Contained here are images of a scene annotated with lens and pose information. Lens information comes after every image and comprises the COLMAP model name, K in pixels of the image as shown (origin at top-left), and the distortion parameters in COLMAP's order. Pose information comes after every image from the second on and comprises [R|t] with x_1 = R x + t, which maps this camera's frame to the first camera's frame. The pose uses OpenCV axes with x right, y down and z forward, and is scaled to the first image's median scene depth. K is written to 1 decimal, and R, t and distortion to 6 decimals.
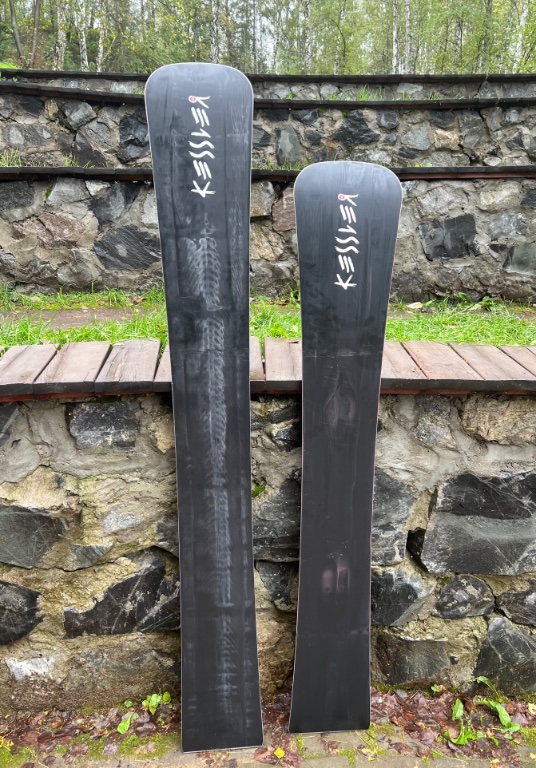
lens RADIAL K [[611.6, 0, 292.2], [0, 611.6, 386.0], [0, 0, 1]] dist [0.043542, -0.042961]
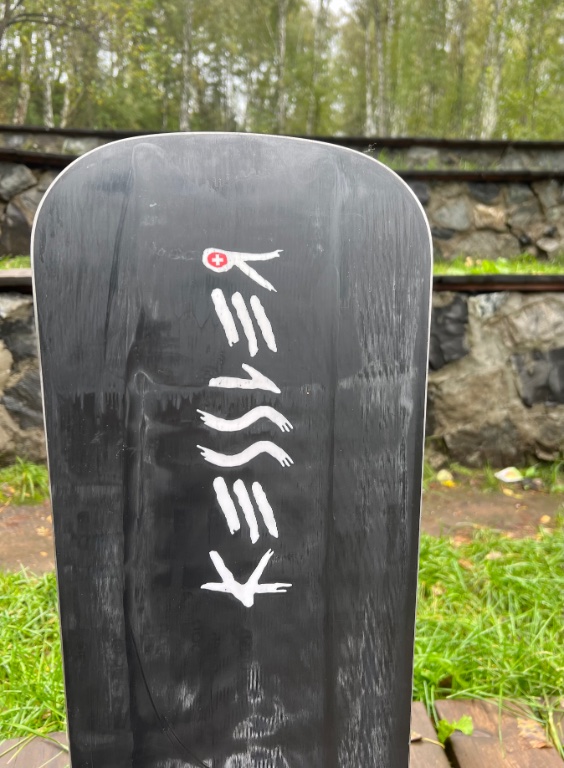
lens RADIAL K [[660.0, 0, 308.1], [0, 660.0, 348.1], [0, 0, 1]] dist [0.039576, -0.059979]
pose [[0.997764, 0.000977, 0.066827, -0.061366], [0.009160, 0.988458, -0.151216, -0.166708], [-0.066204, 0.151490, 0.986239, 0.312824]]
